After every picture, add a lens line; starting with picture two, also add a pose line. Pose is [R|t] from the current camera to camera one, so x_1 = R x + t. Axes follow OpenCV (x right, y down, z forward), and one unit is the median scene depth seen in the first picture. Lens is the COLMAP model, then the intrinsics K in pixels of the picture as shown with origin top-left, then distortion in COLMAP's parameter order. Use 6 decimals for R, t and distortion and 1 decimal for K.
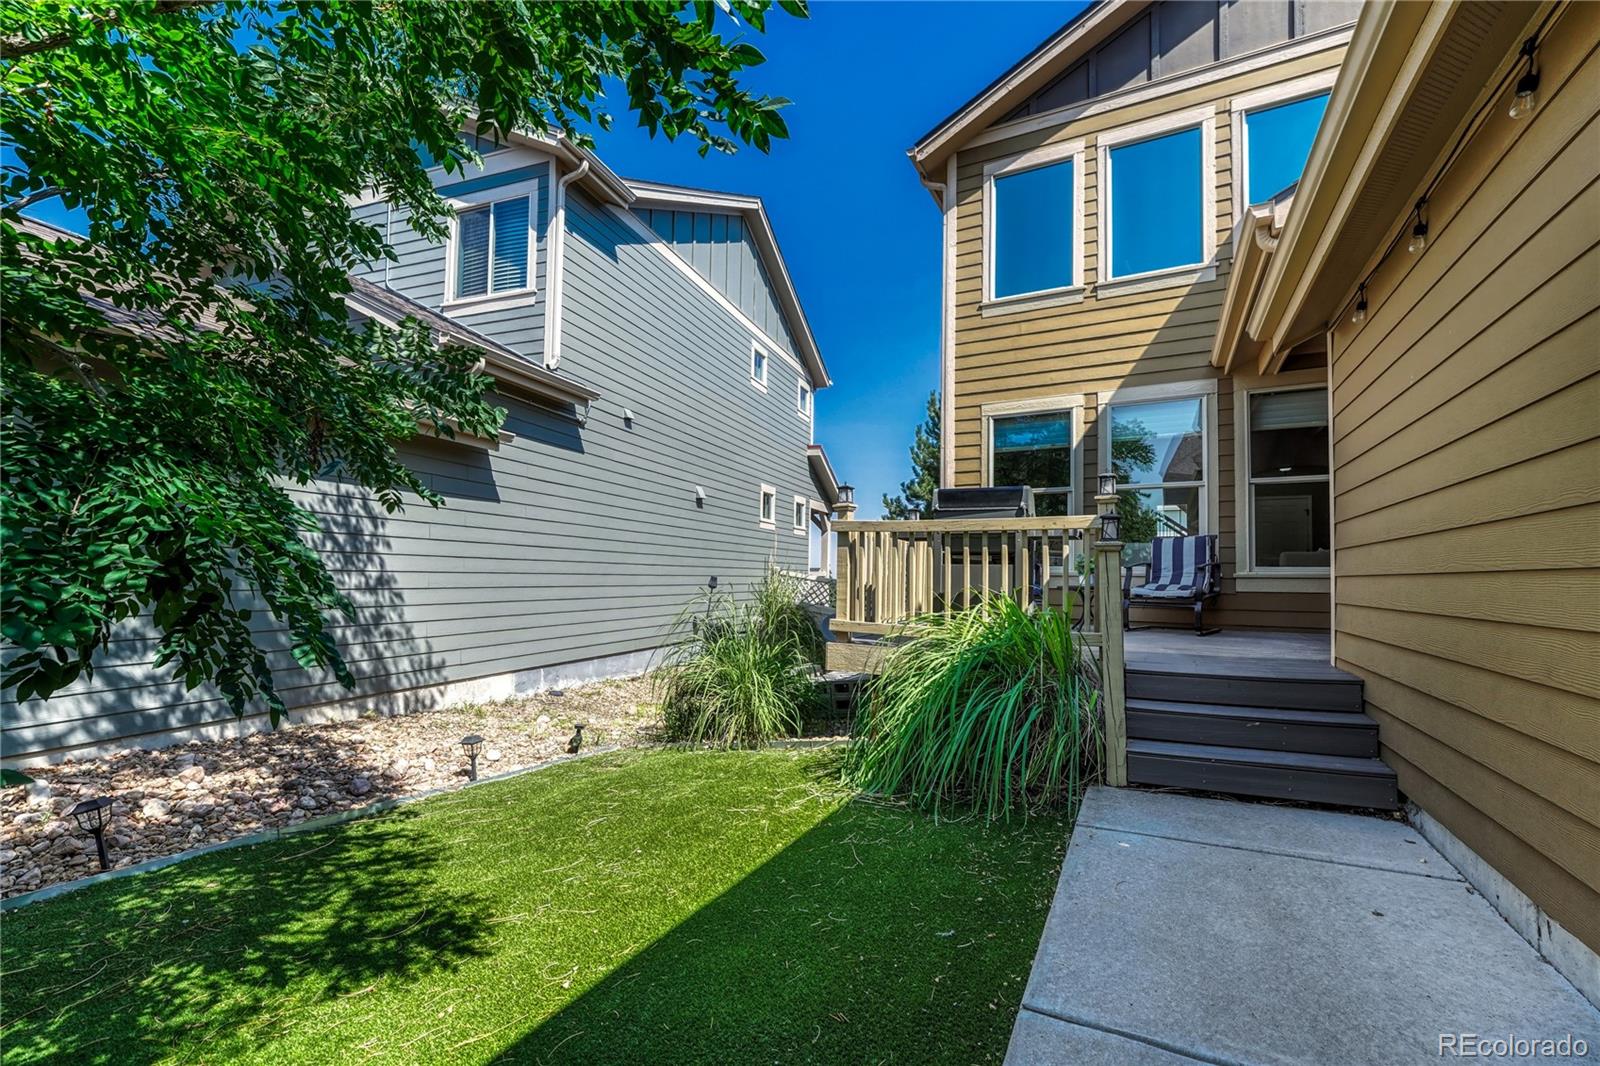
lens RADIAL K [[662.3, 0, 799.3], [0, 662.3, 549.0], [0, 0, 1]] dist [-0.018595, 0.005991]
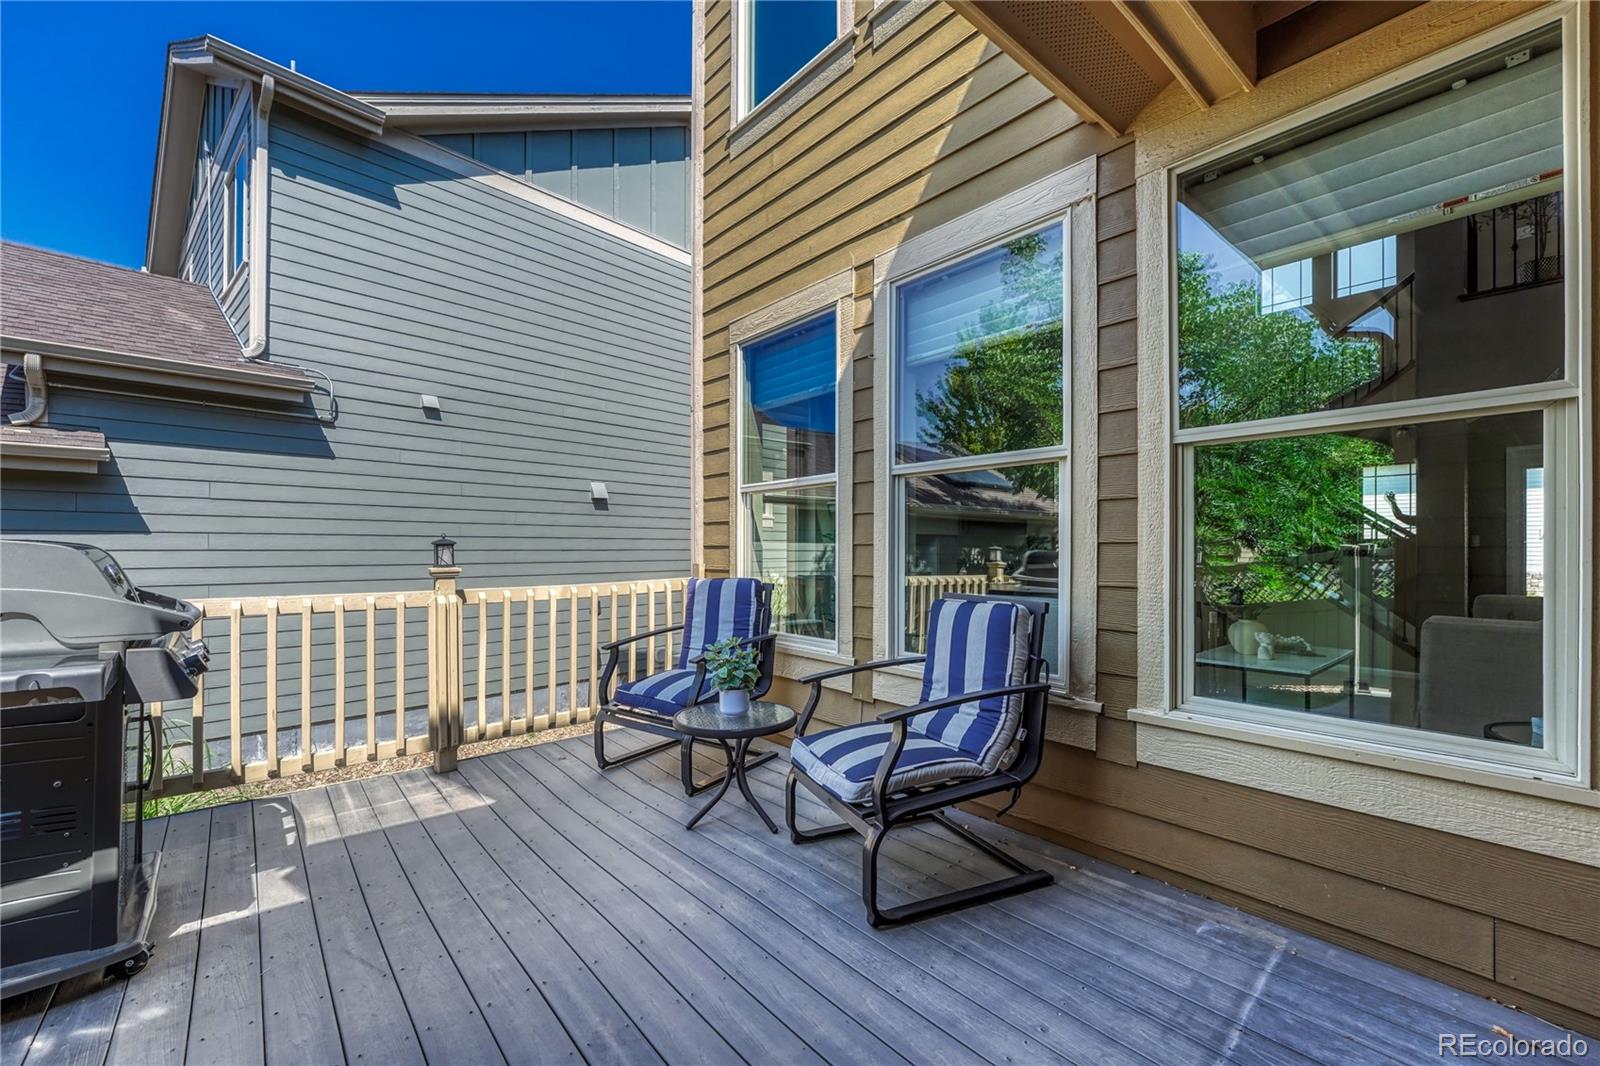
lens RADIAL K [[662.3, 0, 799.3], [0, 662.3, 549.0], [0, 0, 1]] dist [-0.018595, 0.005991]
pose [[0.927271, -0.010121, -0.374253, 0.713276], [0.024481, 0.999134, 0.033636, -0.071647], [0.373589, -0.040351, 0.926716, 0.696622]]
